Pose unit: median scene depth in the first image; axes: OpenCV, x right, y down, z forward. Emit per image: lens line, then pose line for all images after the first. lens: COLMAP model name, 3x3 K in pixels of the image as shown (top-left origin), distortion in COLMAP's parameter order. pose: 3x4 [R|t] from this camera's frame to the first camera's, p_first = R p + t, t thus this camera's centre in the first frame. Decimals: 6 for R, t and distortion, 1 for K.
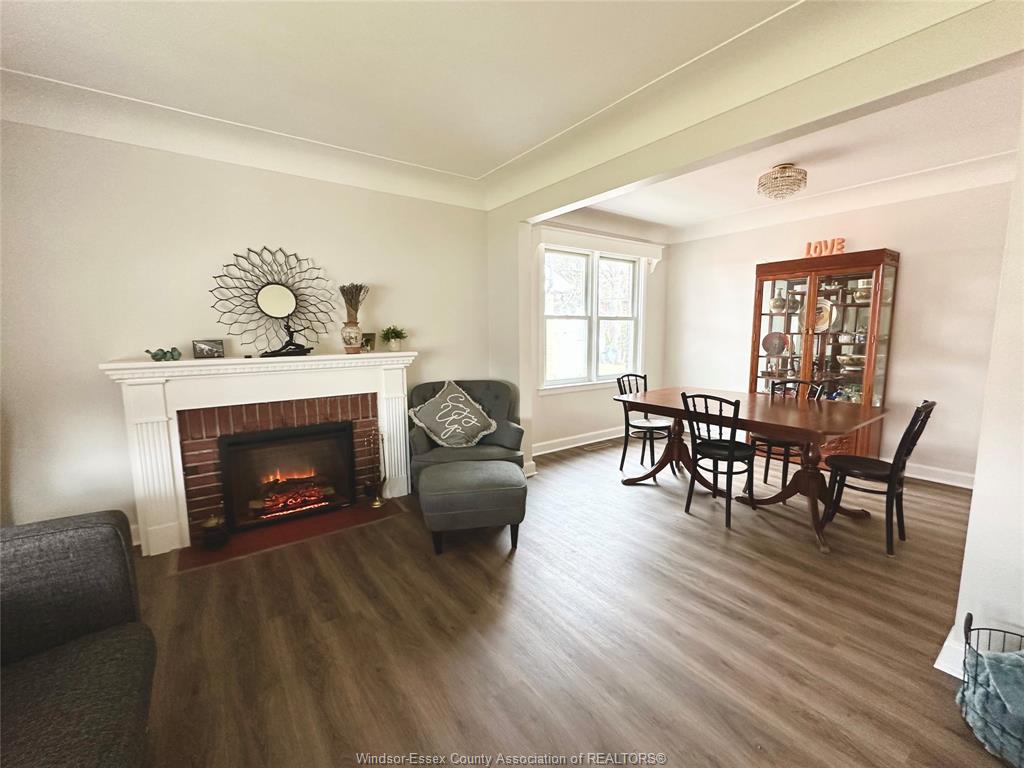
lens RADIAL K [[430.2, 0, 511.0], [0, 430.2, 384.5], [0, 0, 1]] dist [-0.003889, -0.000028]
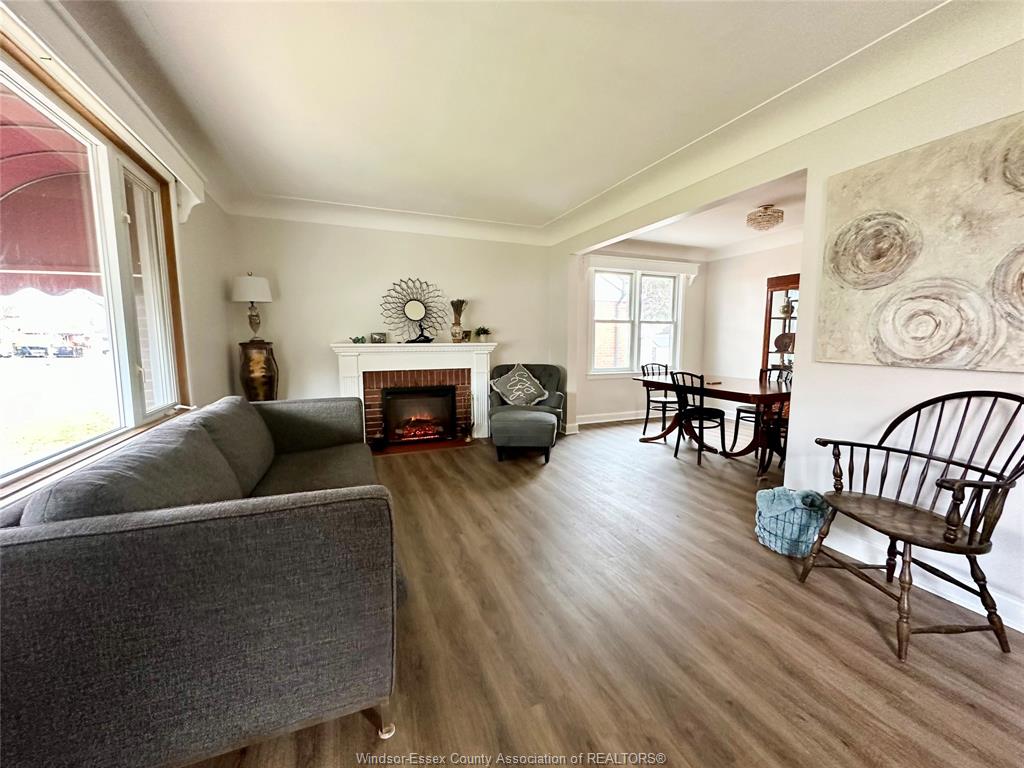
lens RADIAL K [[409.0, 0, 510.6], [0, 409.0, 384.6], [0, 0, 1]] dist [-0.004194, 0.000481]
pose [[0.972694, 0.032579, -0.229795, 0.171972], [-0.035337, 0.999344, -0.007895, 0.083762], [0.229387, 0.015799, 0.973207, -0.411024]]
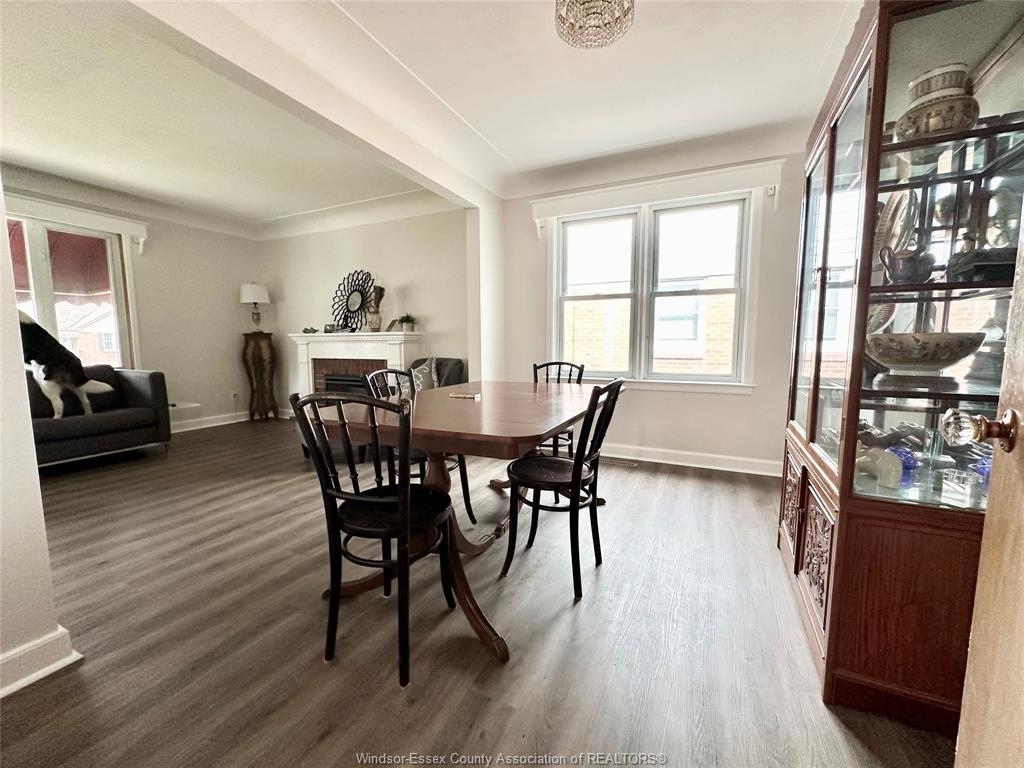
lens RADIAL K [[409.0, 0, 509.4], [0, 409.0, 380.9], [0, 0, 1]] dist [-0.004194, 0.000481]
pose [[0.478107, 0.089267, -0.873753, 1.084701], [-0.111277, 0.992962, 0.040557, -0.012408], [0.871224, 0.077838, 0.484676, 0.694809]]
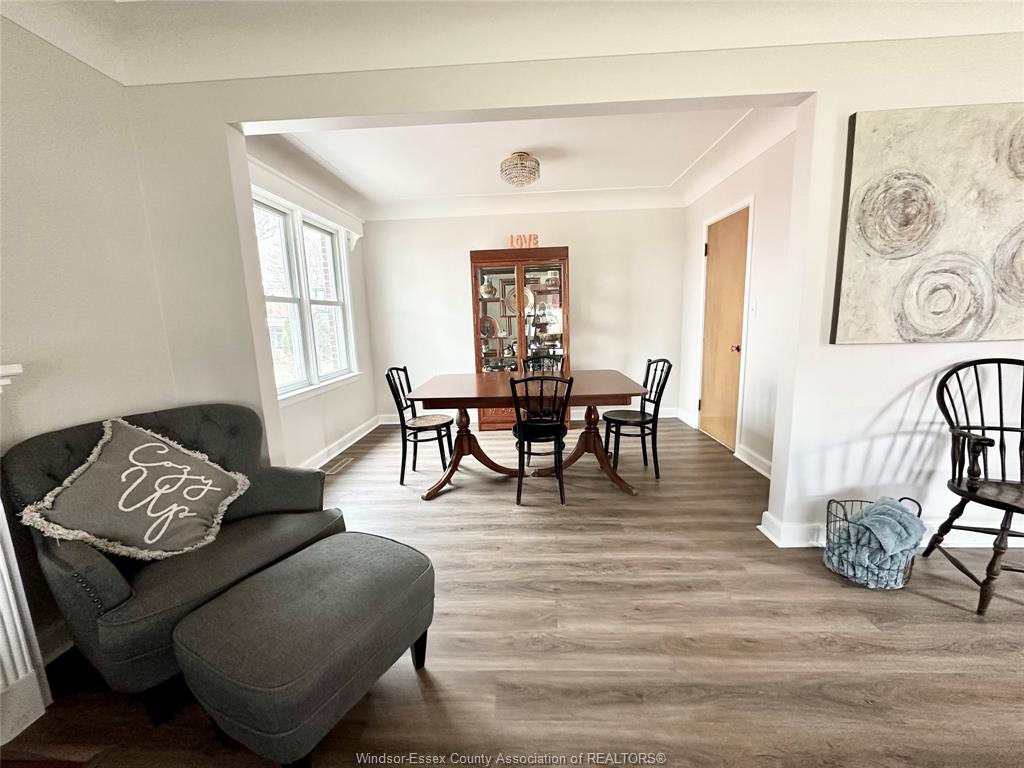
lens RADIAL K [[409.0, 0, 511.3], [0, 409.0, 383.6], [0, 0, 1]] dist [-0.004194, 0.000481]
pose [[0.616138, -0.137328, 0.775574, -0.237145], [0.125752, 0.989203, 0.075254, -0.029855], [-0.777535, 0.051163, 0.626755, 0.416217]]
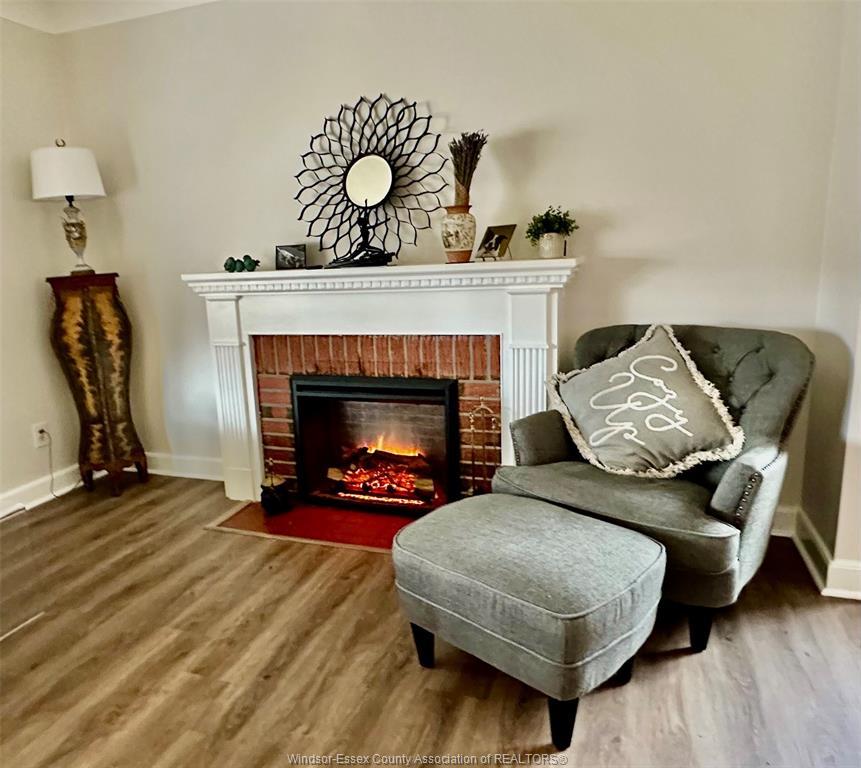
lens RADIAL K [[634.6, 0, 386.5], [0, 634.6, 392.5], [0, 0, 1]] dist [-0.008800, 0.000366]
pose [[0.550566, 0.161145, -0.819091, 0.278205], [-0.063077, 0.986417, 0.151666, -0.023077], [0.832405, -0.031836, 0.553252, 0.432564]]
